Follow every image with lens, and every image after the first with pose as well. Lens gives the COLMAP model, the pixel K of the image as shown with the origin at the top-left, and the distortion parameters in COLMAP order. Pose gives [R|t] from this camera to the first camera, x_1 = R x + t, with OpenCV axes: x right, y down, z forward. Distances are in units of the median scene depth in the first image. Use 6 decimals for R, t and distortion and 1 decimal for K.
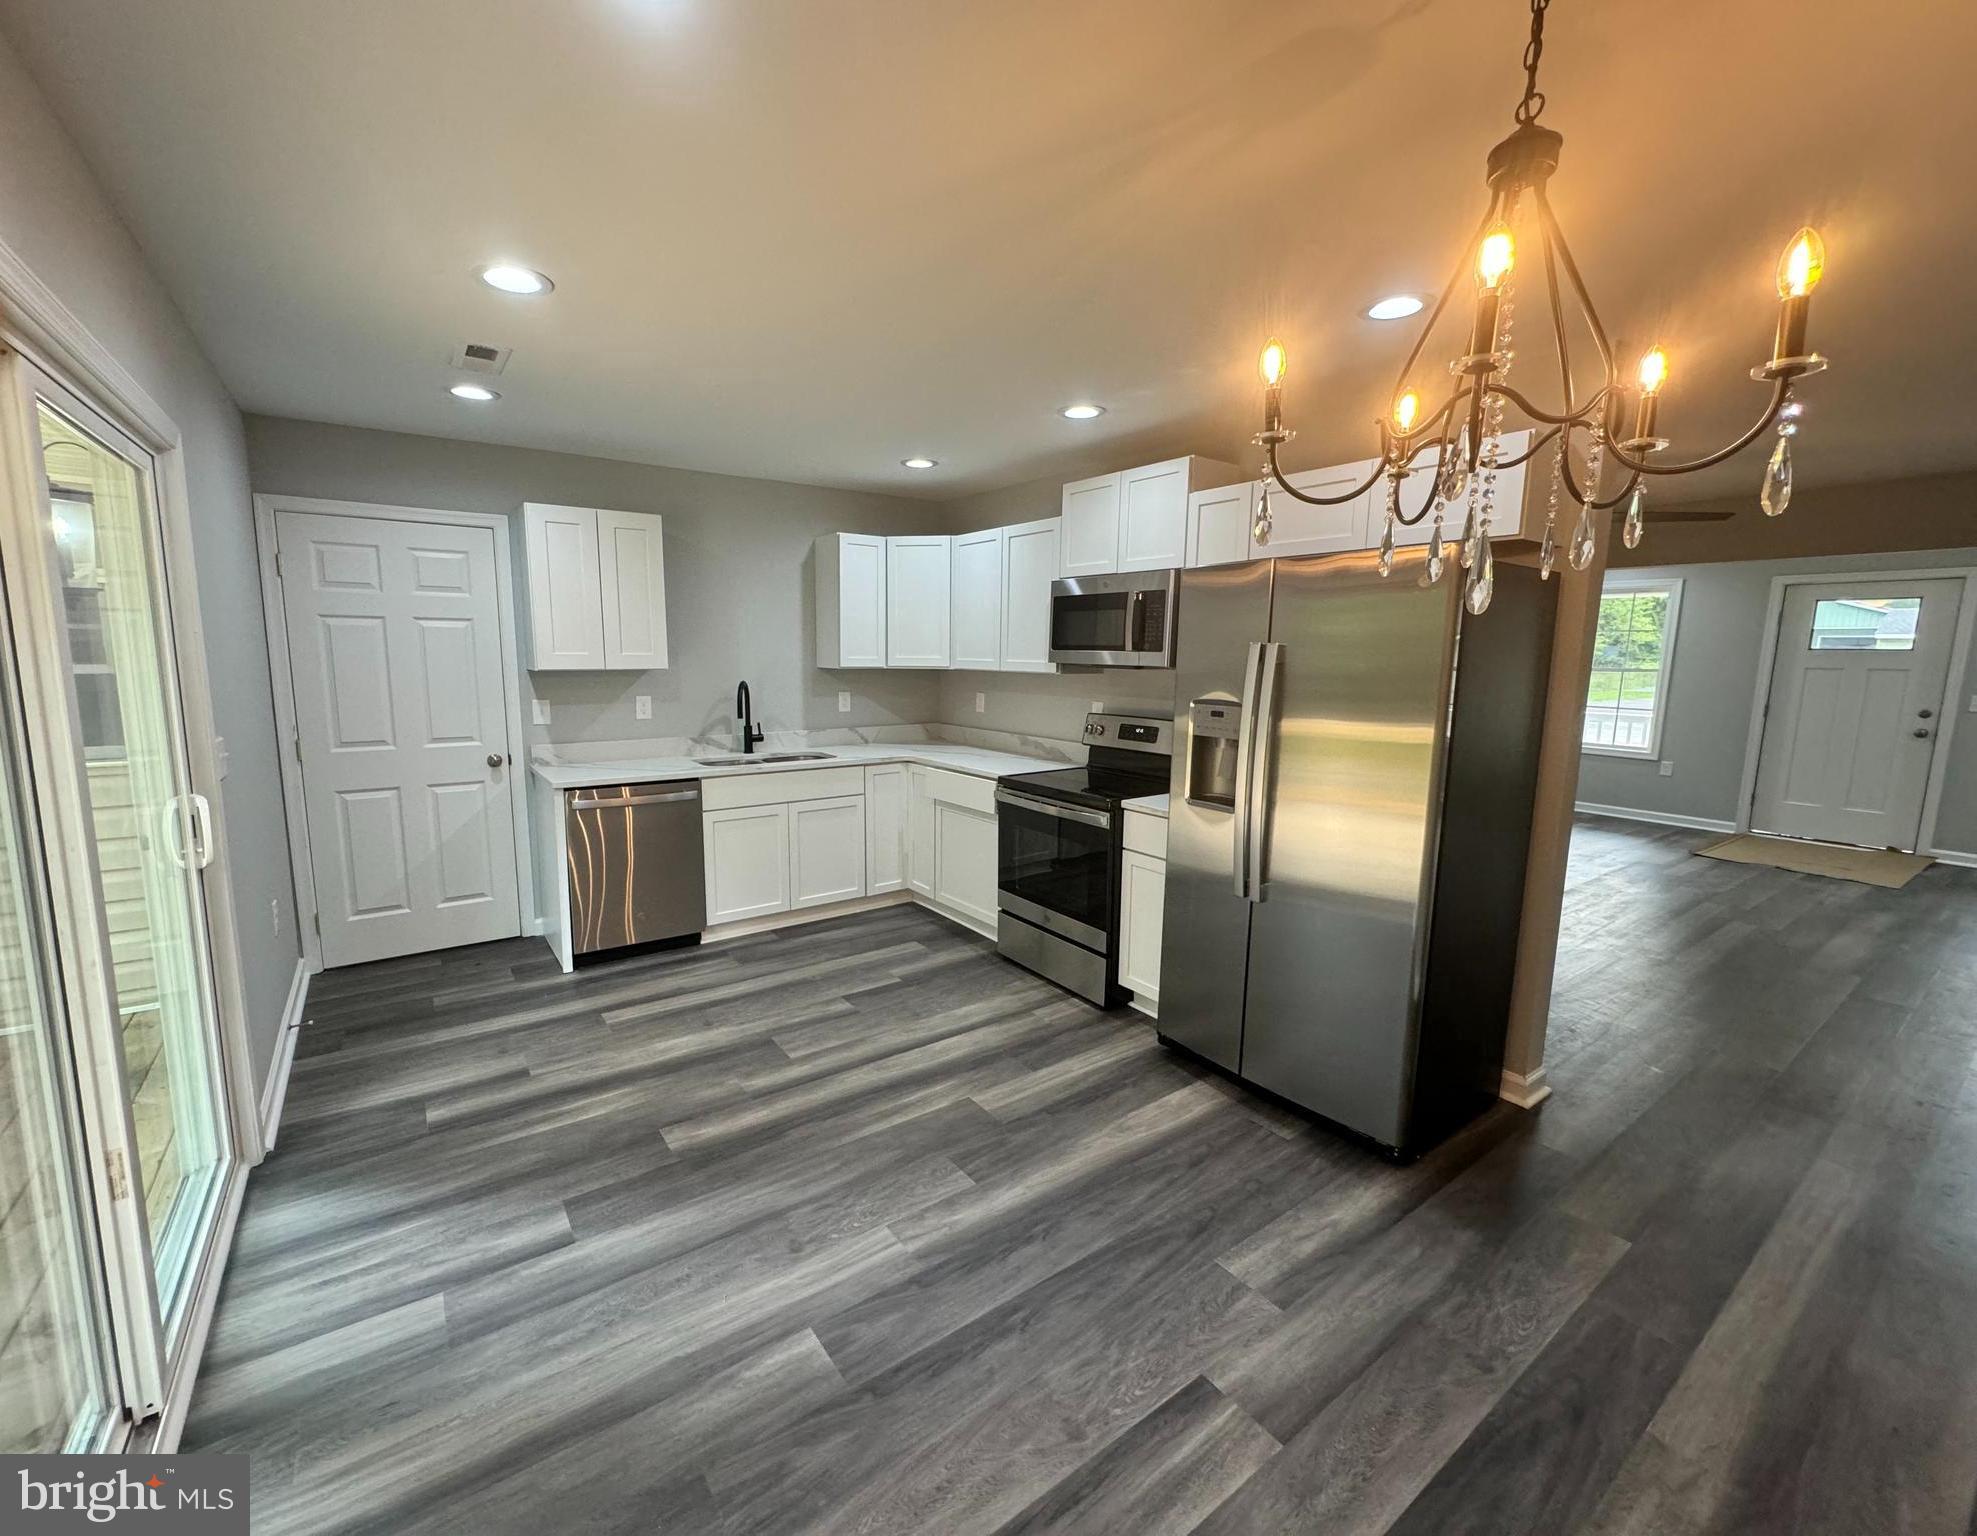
lens RADIAL K [[815.5, 0, 949.7], [0, 815.5, 767.4], [0, 0, 1]] dist [0.000534, 0.000057]
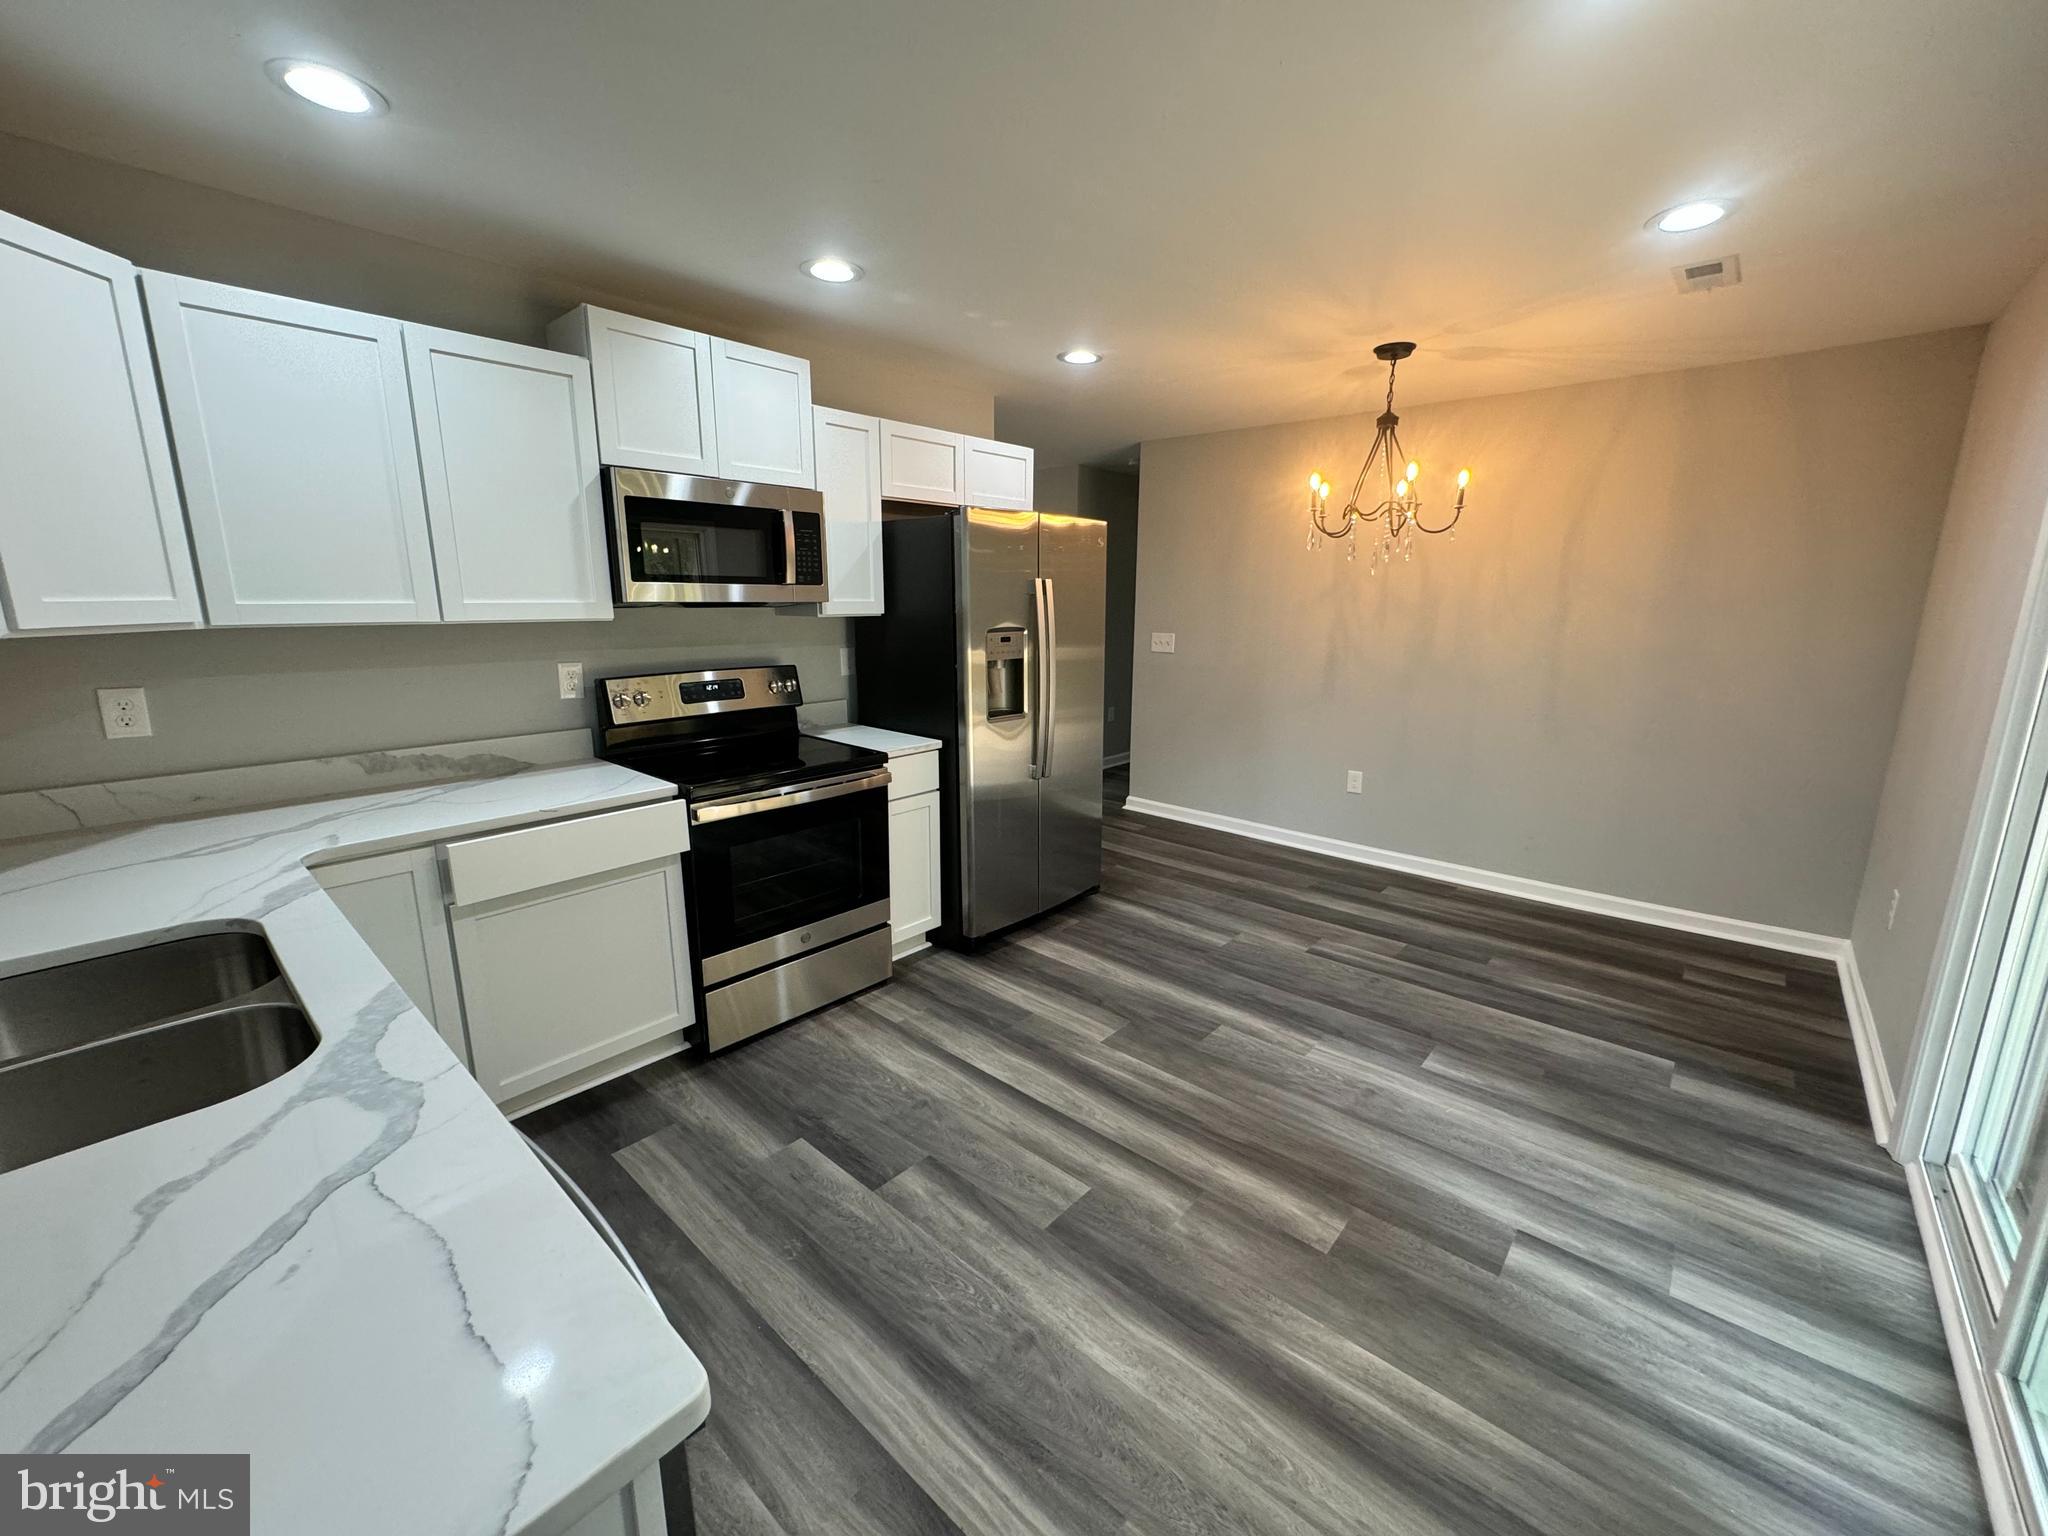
lens RADIAL K [[816.8, 0, 1022.5], [0, 816.8, 767.9], [0, 0, 1]] dist [0.000028, -0.000050]
pose [[-0.239588, -0.214484, 0.946887, -0.696201], [0.131320, 0.959170, 0.250494, -0.150101], [-0.961952, 0.184360, -0.201640, 1.039432]]
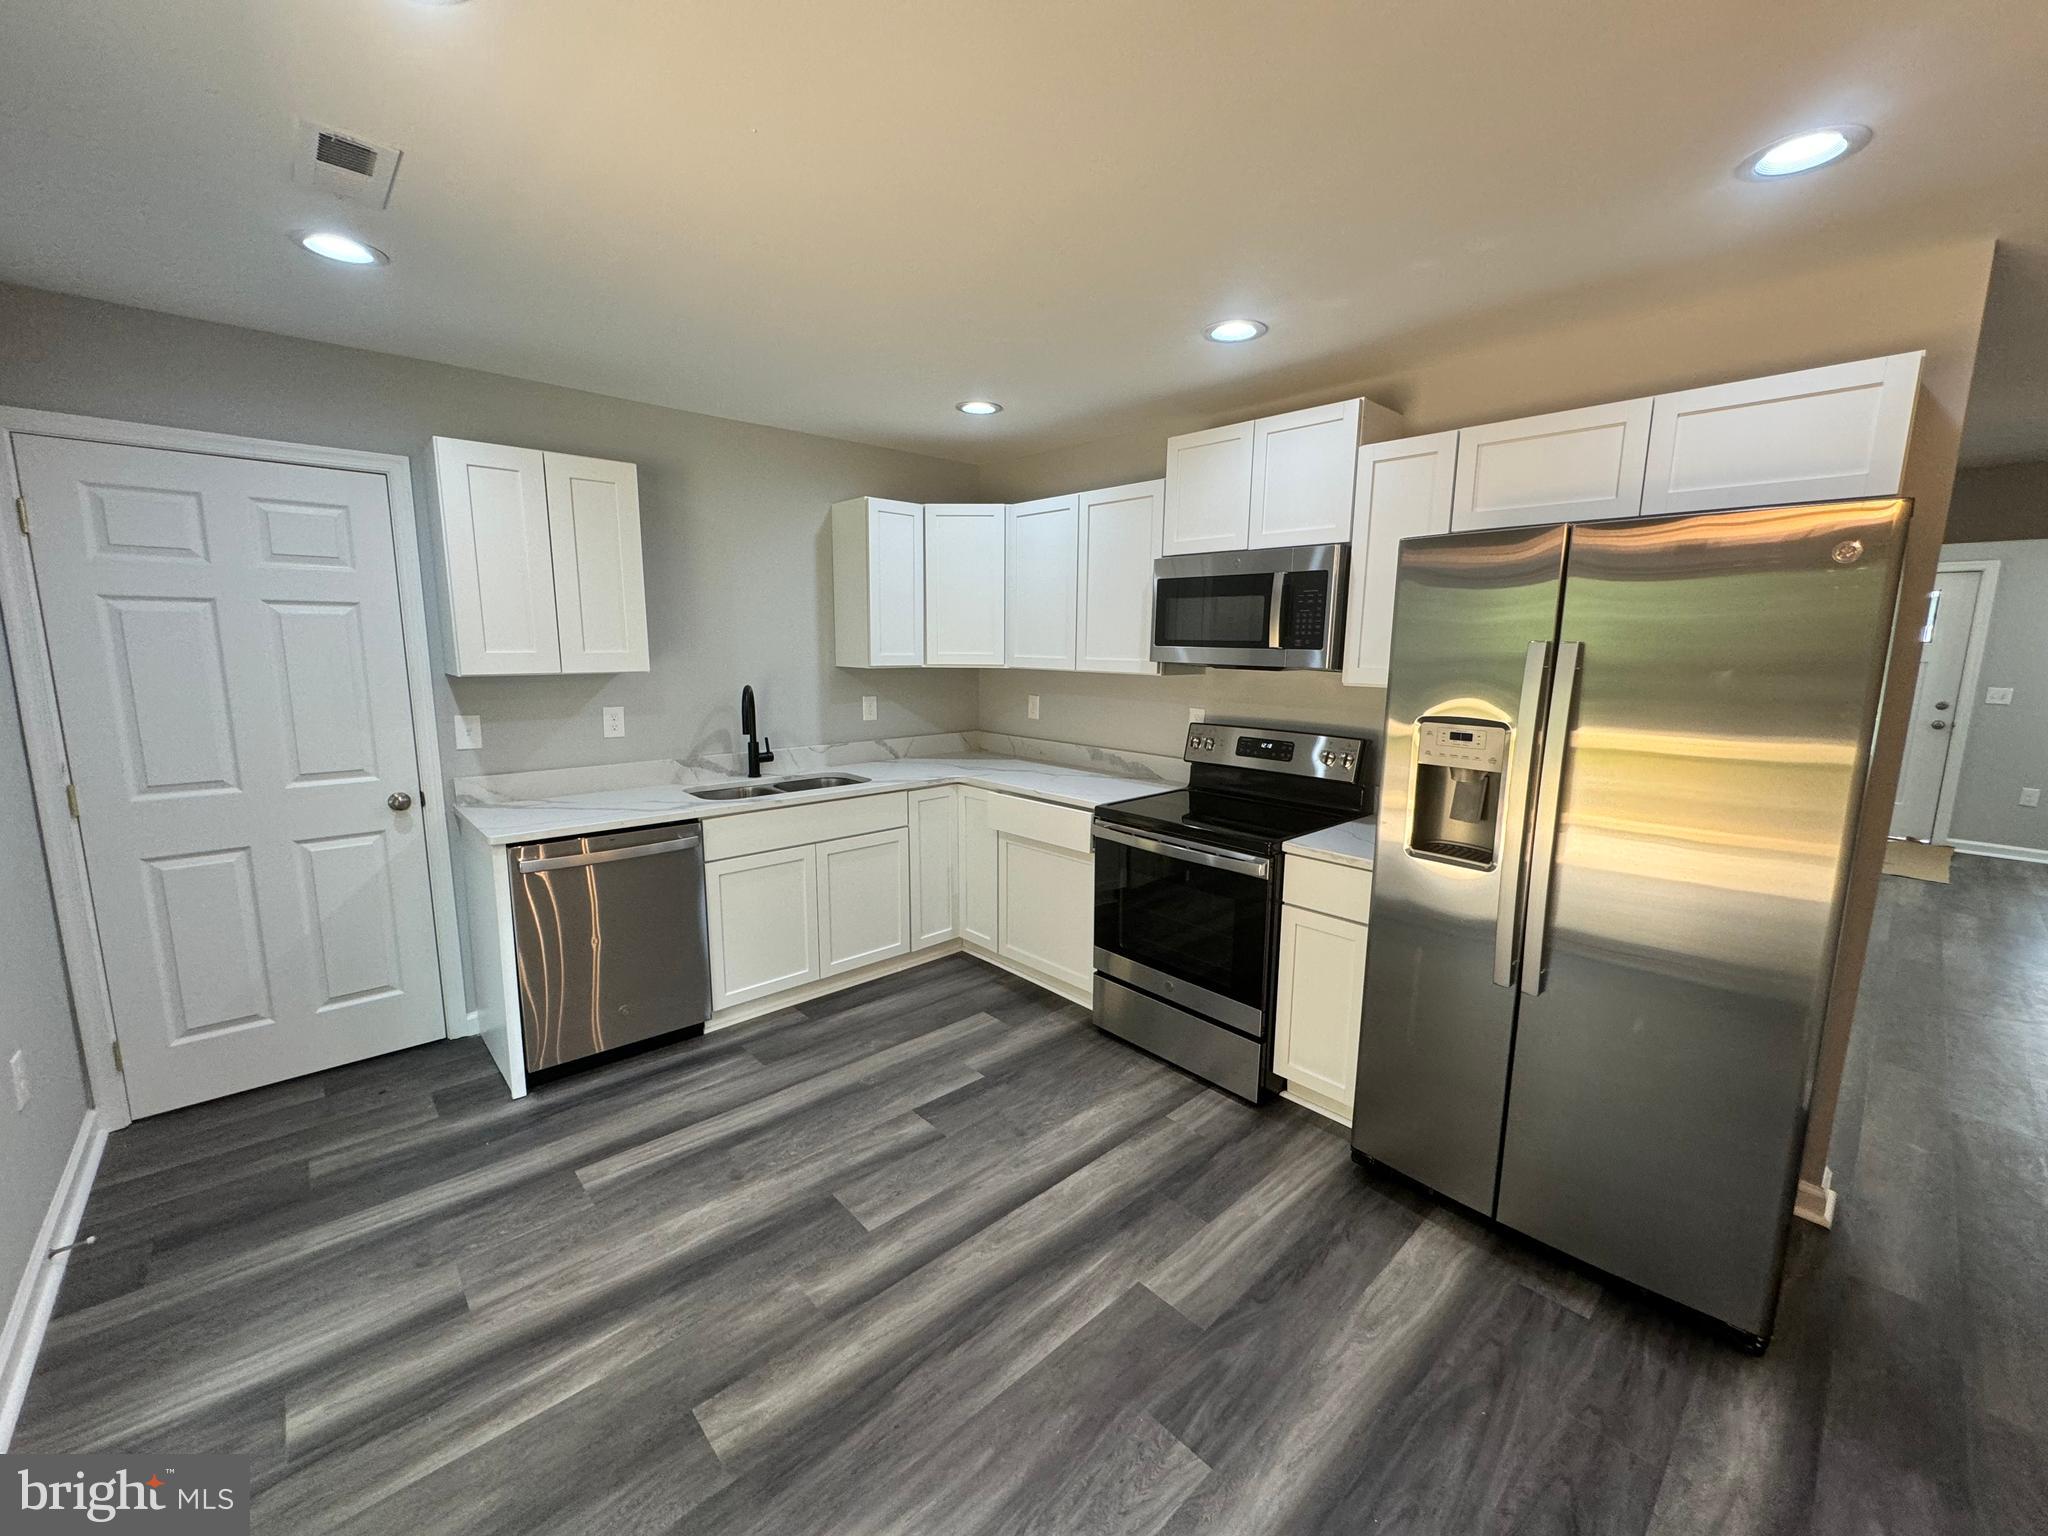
lens RADIAL K [[816.8, 0, 1022.5], [0, 816.8, 767.9], [0, 0, 1]] dist [0.000028, -0.000050]
pose [[0.990684, -0.021275, 0.134509, -0.137871], [0.019513, 0.999706, 0.014406, -0.046296], [-0.134775, -0.011647, 0.990808, 0.266286]]
